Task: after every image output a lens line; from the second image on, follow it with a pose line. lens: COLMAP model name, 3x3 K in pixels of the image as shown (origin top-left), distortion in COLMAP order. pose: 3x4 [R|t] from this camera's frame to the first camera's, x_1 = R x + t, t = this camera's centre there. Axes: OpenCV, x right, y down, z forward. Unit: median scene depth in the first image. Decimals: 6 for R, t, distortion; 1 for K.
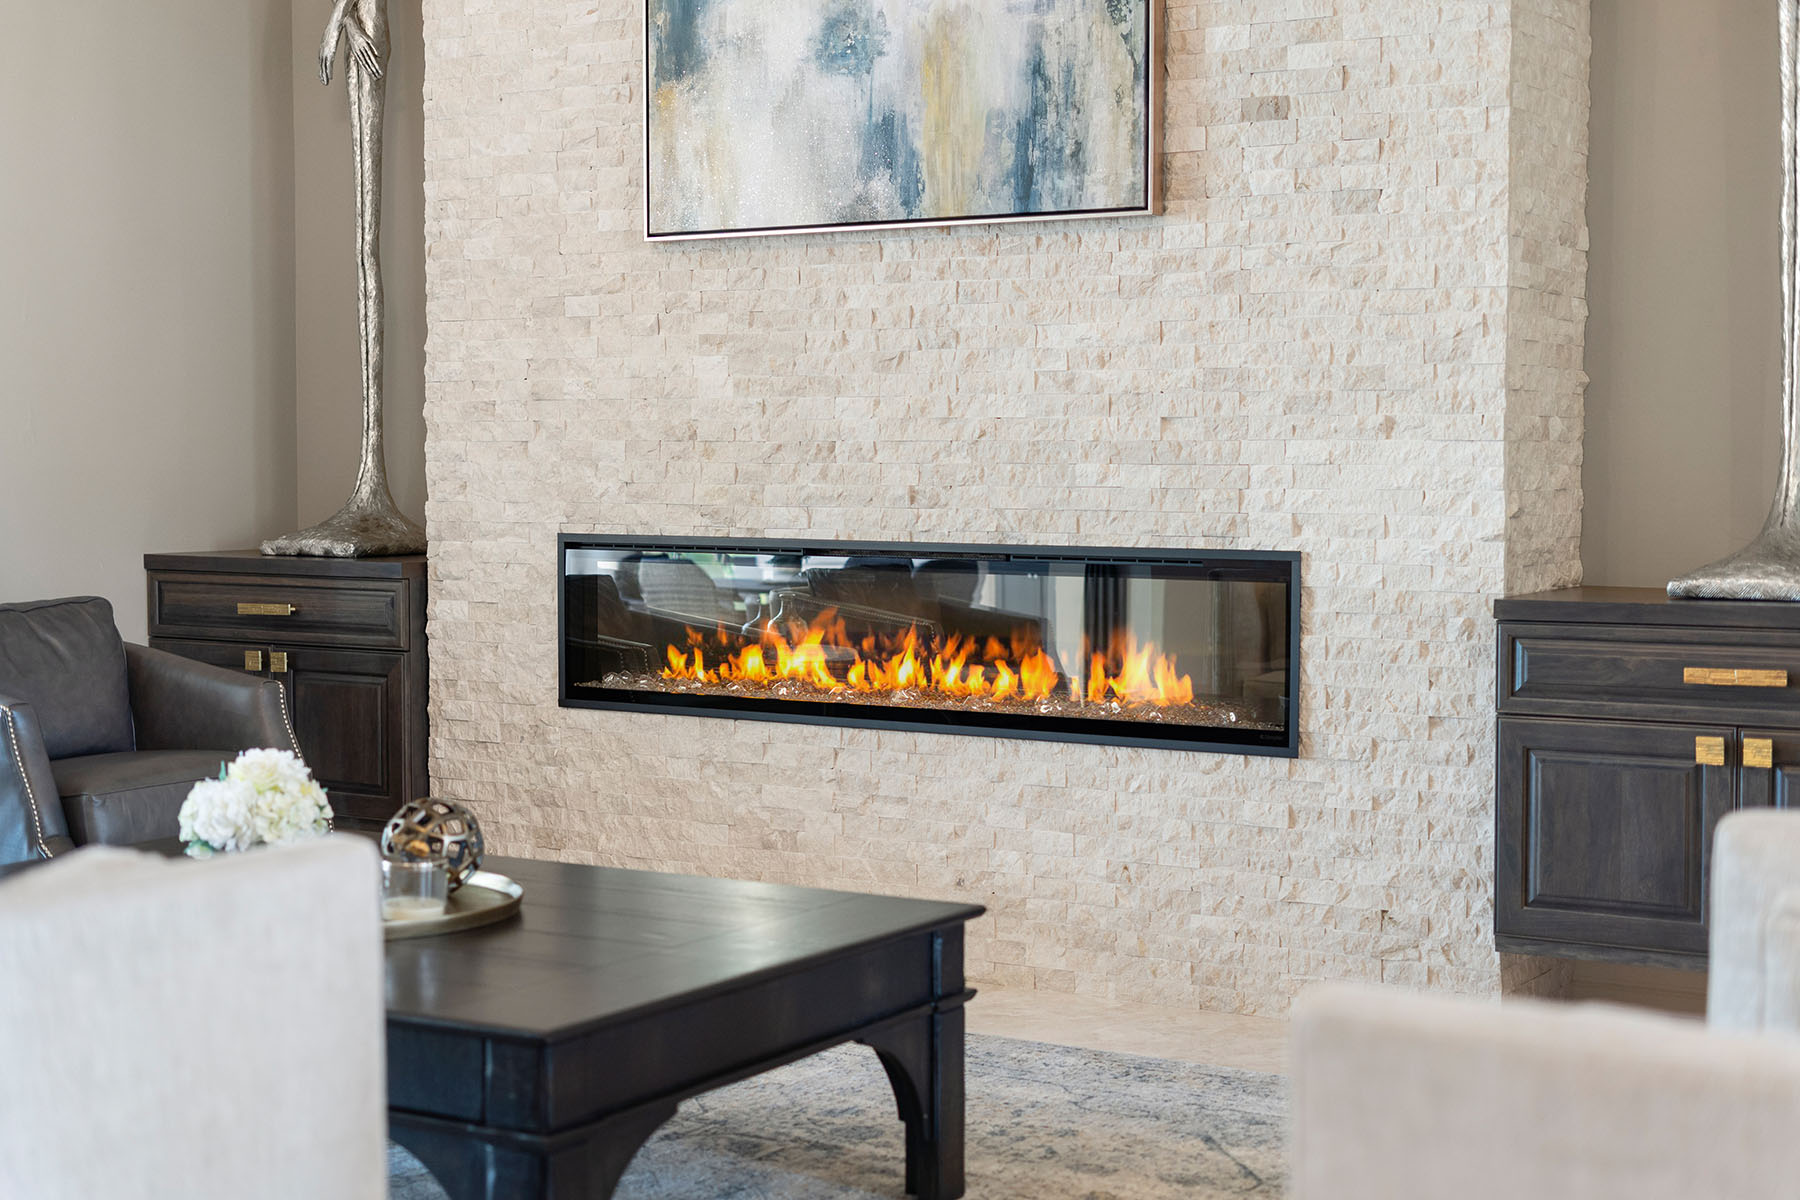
lens RADIAL K [[2607.6, 0, 900.0], [0, 2607.6, 600.0], [0, 0, 1]] dist [-0.011850, -0.016853]
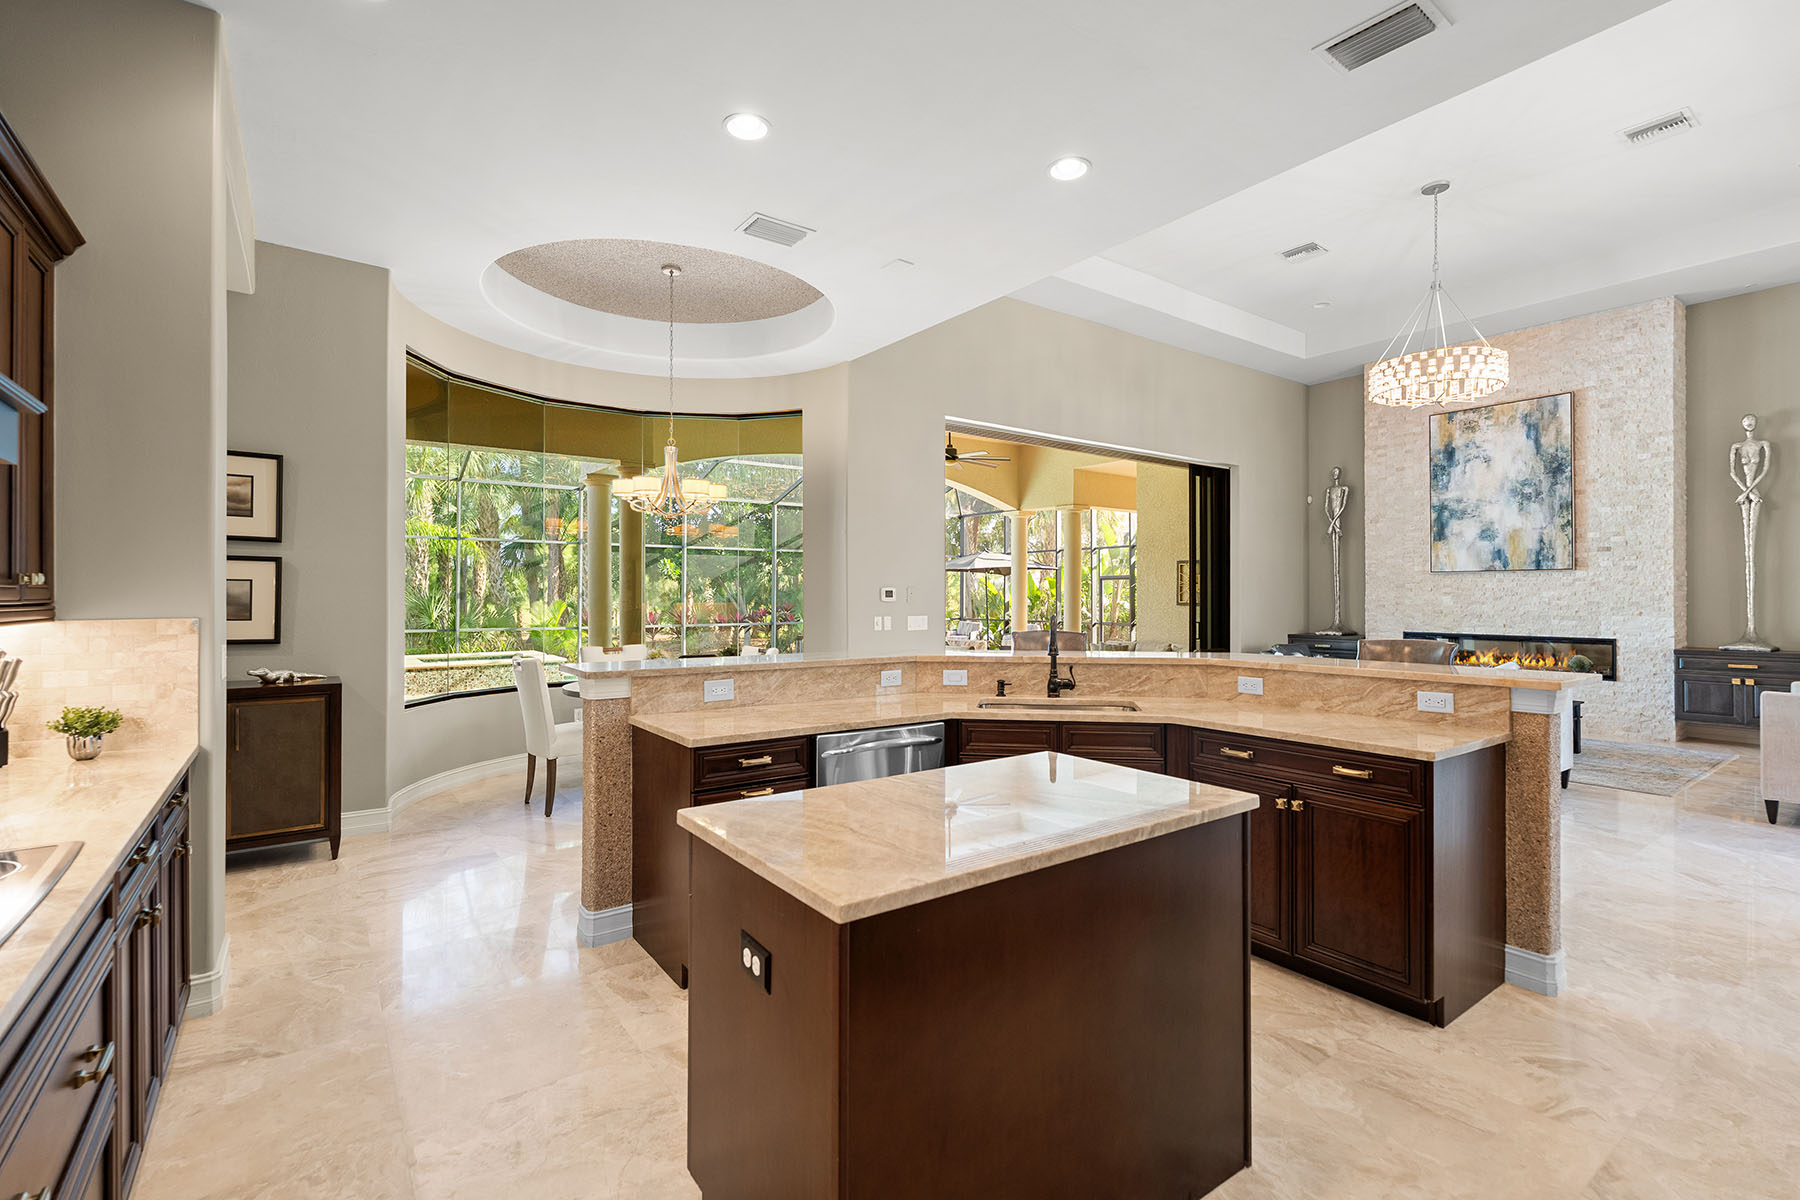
lens RADIAL K [[809.1, 0, 901.7], [0, 809.1, 592.6], [0, 0, 1]] dist [0.015092, -0.007603]
pose [[0.928326, -0.004410, -0.371741, -0.497927], [-0.018012, 0.998222, -0.056822, 0.005581], [0.371331, 0.059445, 0.926596, -0.879350]]
